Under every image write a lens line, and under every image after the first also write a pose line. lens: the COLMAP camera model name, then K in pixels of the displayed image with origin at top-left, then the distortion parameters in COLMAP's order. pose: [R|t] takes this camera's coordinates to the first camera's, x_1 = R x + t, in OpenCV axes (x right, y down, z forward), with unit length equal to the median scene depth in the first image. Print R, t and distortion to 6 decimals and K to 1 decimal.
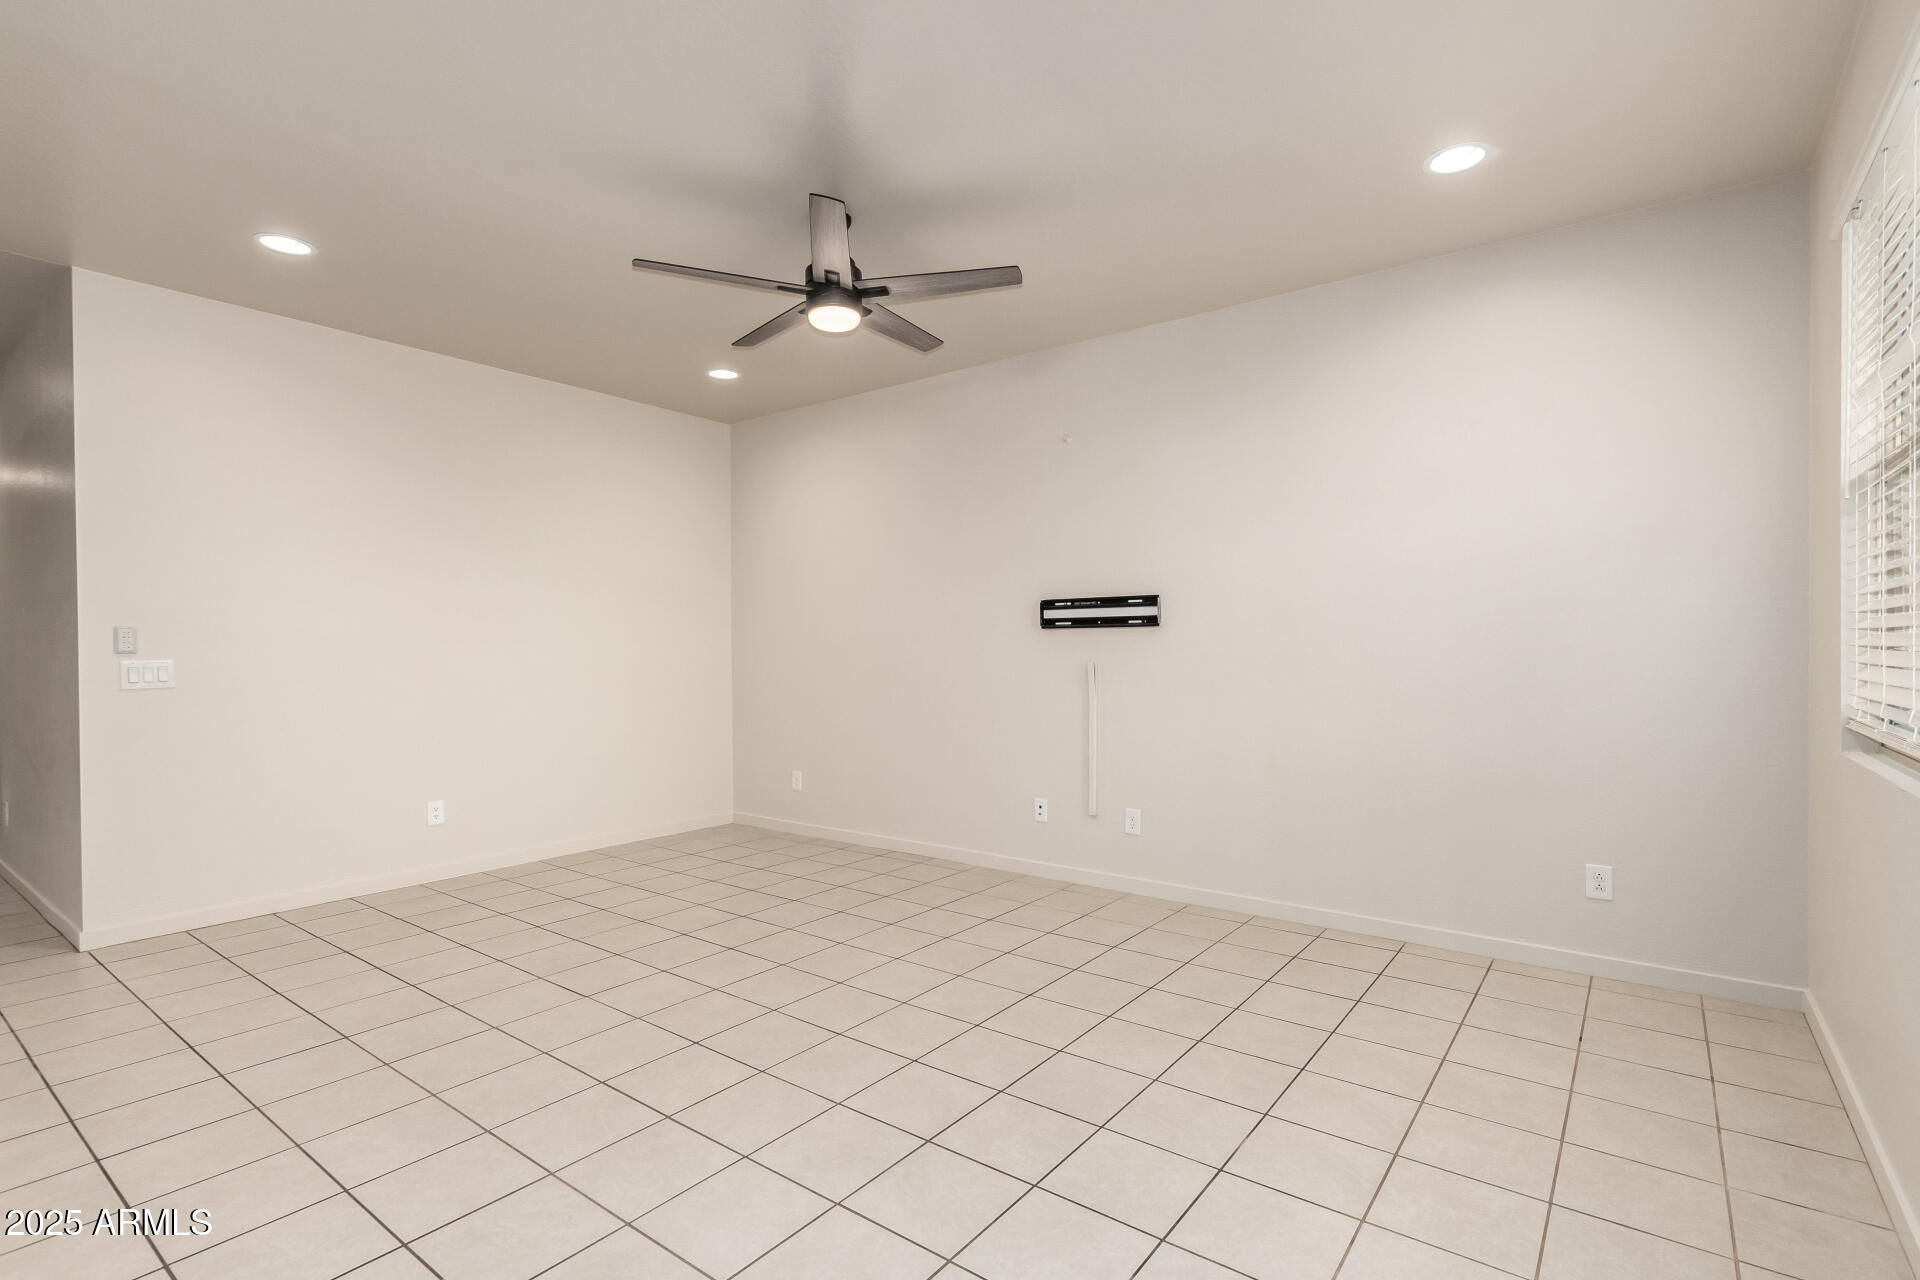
lens RADIAL K [[904.5, 0, 1023.4], [0, 904.5, 655.4], [0, 0, 1]] dist [0.003500, 0.000368]
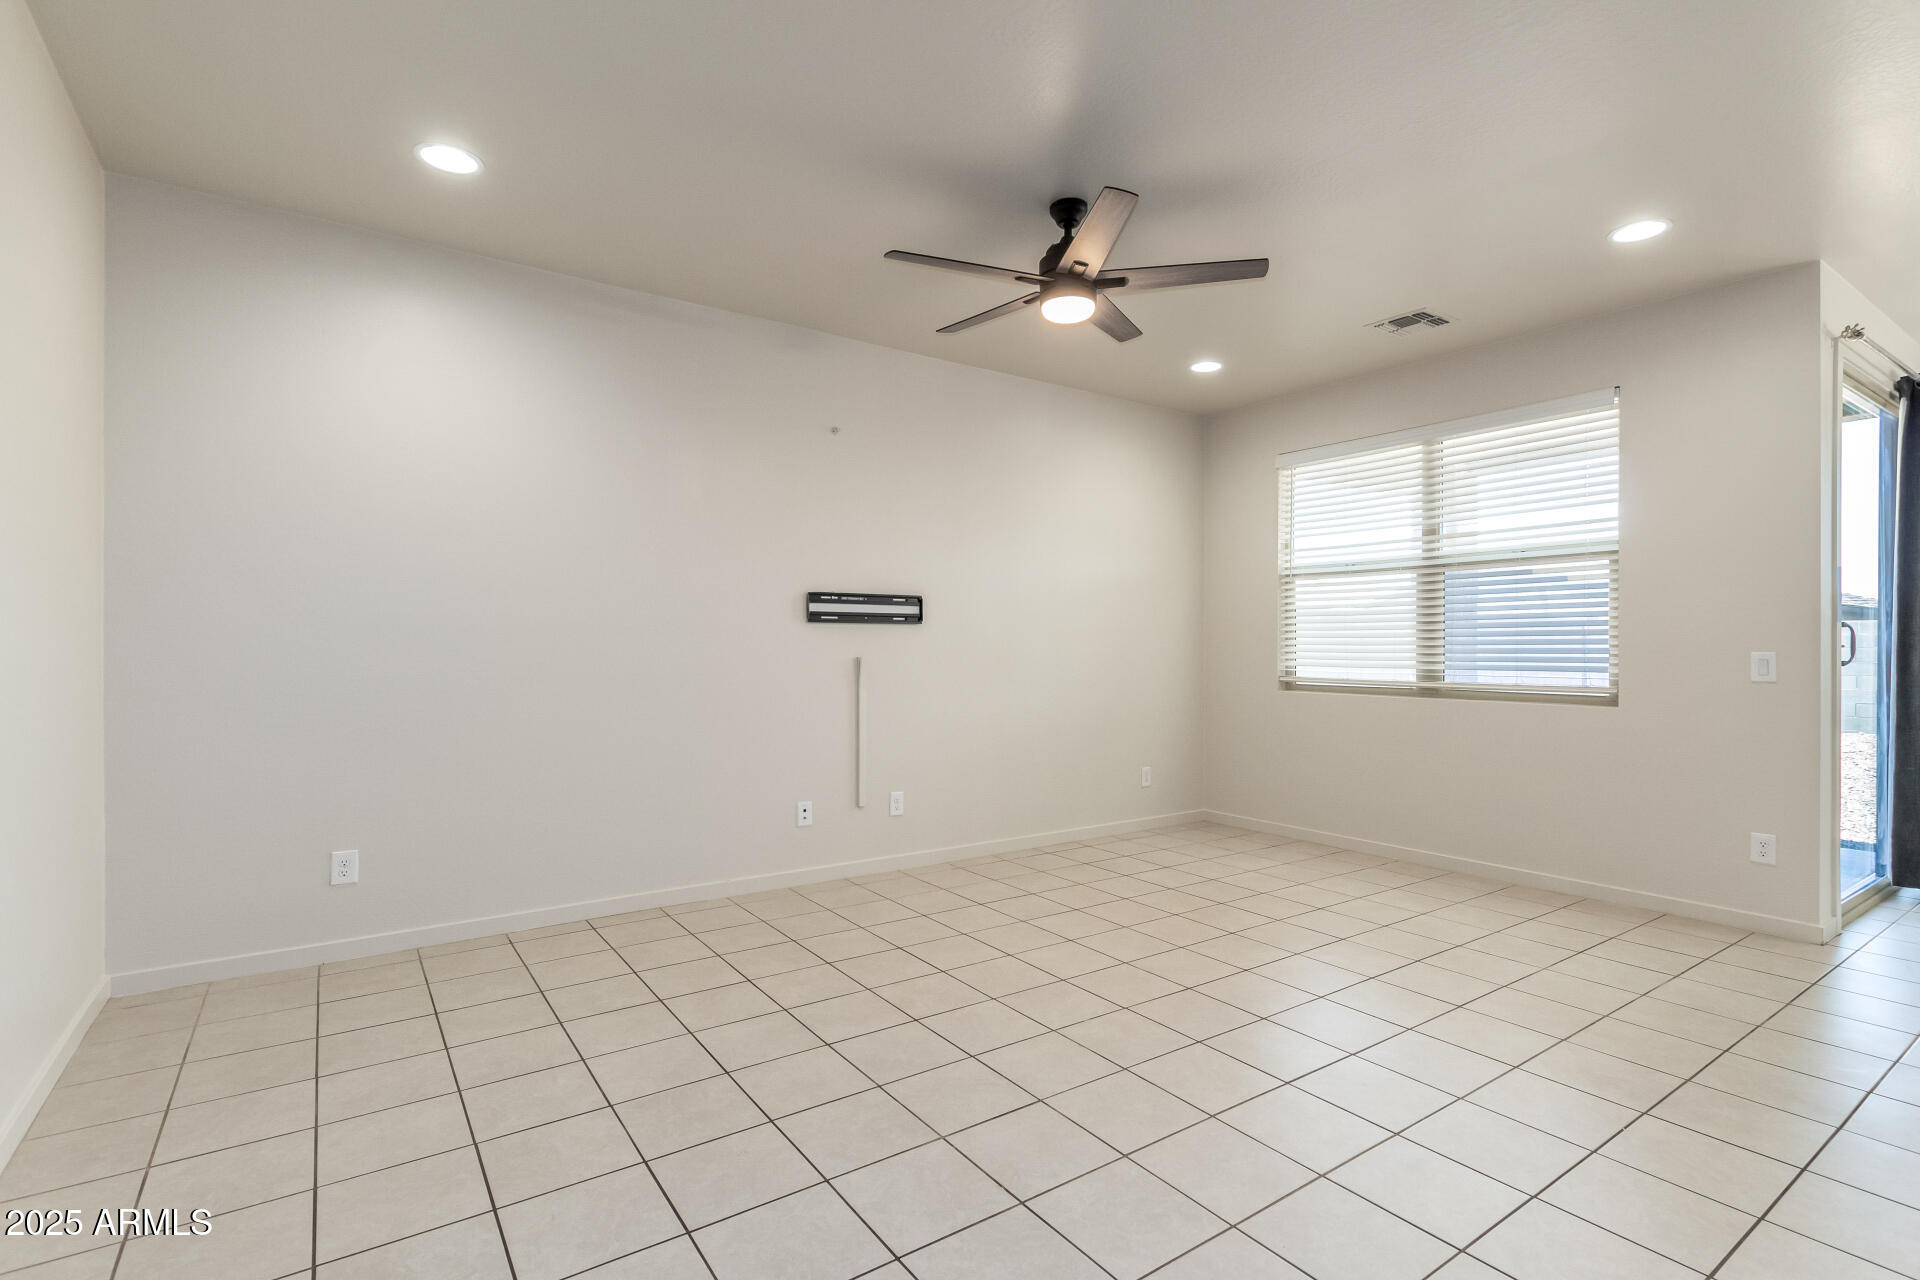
lens RADIAL K [[904.5, 0, 949.6], [0, 904.5, 643.6], [0, 0, 1]] dist [0.003500, 0.000368]
pose [[0.328937, 0.004388, 0.944342, -0.859184], [-0.002061, 0.999990, -0.003929, -0.003473], [-0.944350, -0.000653, 0.328943, 0.569344]]
